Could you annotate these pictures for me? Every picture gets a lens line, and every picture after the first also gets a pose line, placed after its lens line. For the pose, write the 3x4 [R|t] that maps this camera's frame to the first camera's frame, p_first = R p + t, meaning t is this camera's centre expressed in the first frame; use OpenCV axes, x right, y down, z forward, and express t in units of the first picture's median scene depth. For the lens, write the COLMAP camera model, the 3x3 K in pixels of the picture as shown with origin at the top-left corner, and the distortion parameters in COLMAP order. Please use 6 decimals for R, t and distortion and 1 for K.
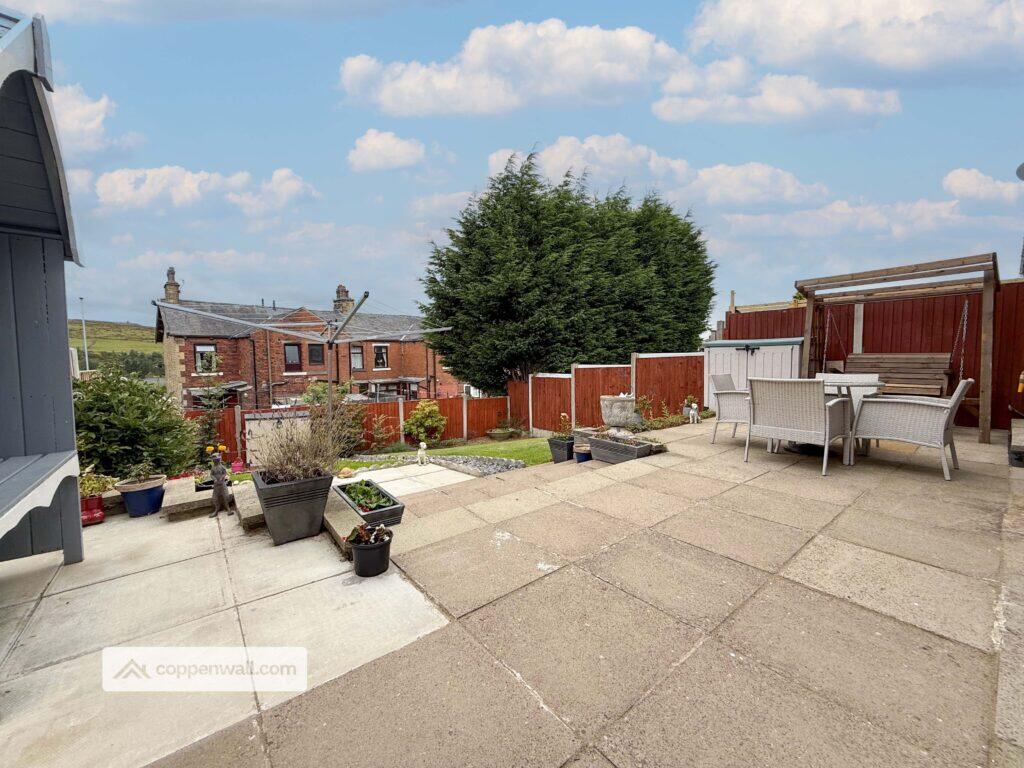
lens RADIAL K [[407.5, 0, 509.6], [0, 407.5, 386.8], [0, 0, 1]] dist [-0.001491, 0.000056]
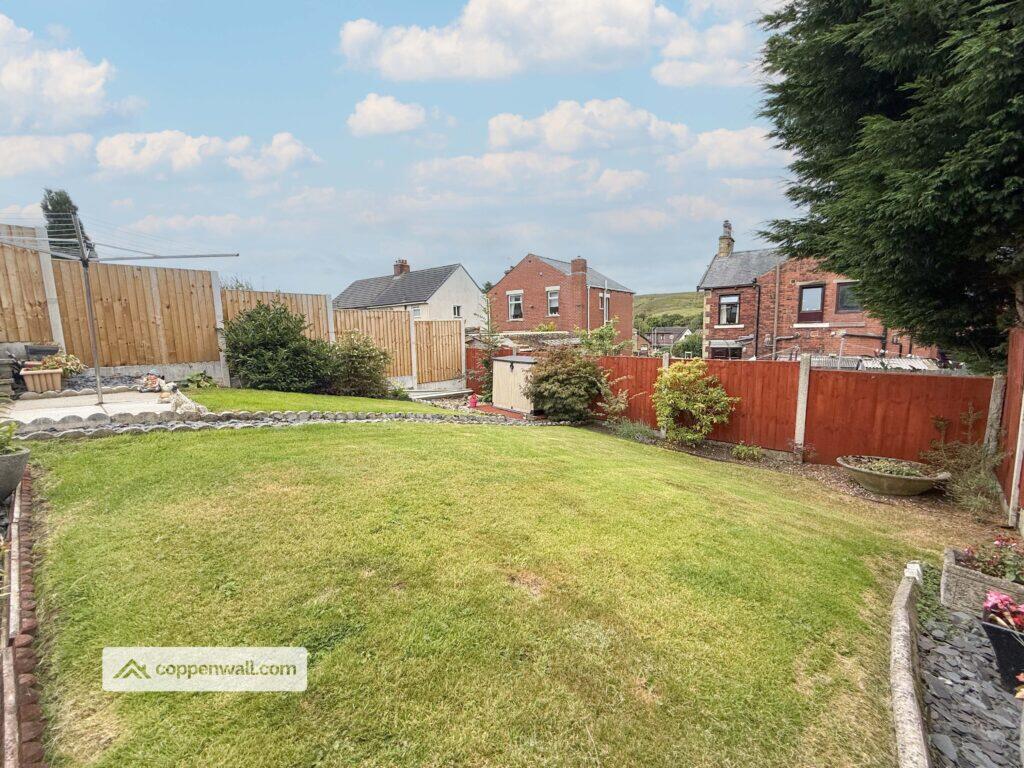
lens RADIAL K [[407.5, 0, 509.6], [0, 407.5, 386.8], [0, 0, 1]] dist [-0.001491, 0.000056]
pose [[0.167868, 0.140103, -0.975803, 0.248577], [-0.043967, 0.989929, 0.134568, 0.006715], [0.984829, 0.020314, 0.172337, 0.602056]]
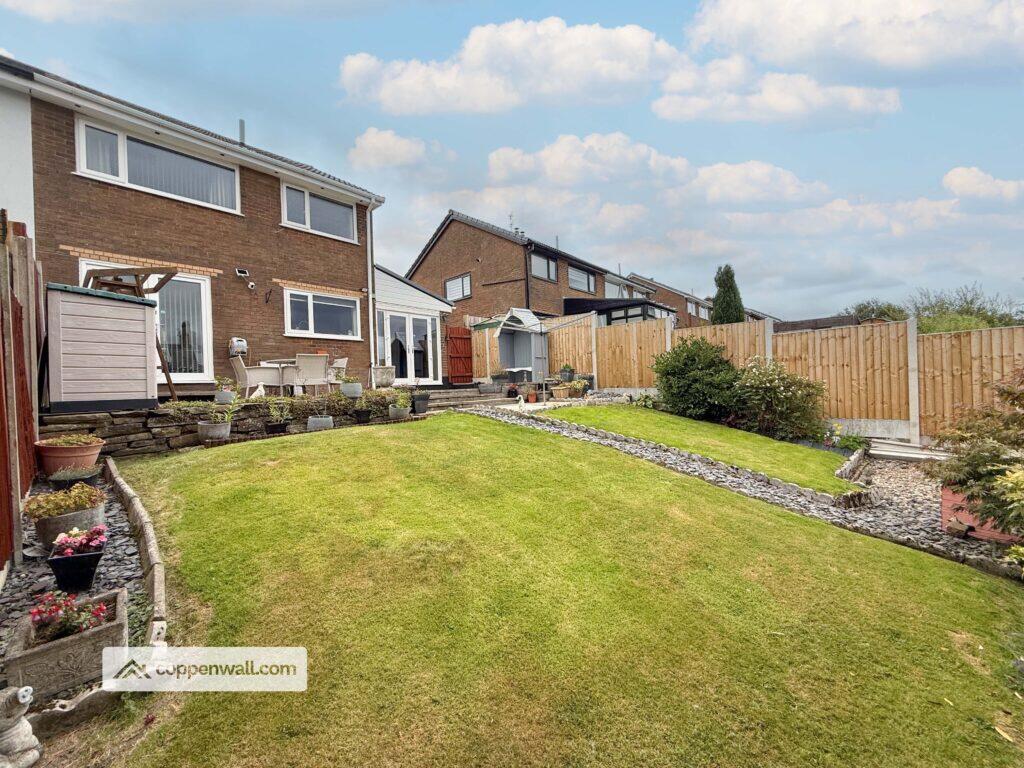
lens RADIAL K [[407.5, 0, 509.6], [0, 407.5, 386.8], [0, 0, 1]] dist [-0.001491, 0.000056]
pose [[-0.988243, 0.047207, -0.145422, 0.006022], [0.037056, 0.996735, 0.071737, 0.003058], [0.148334, 0.065505, -0.986766, 0.957918]]
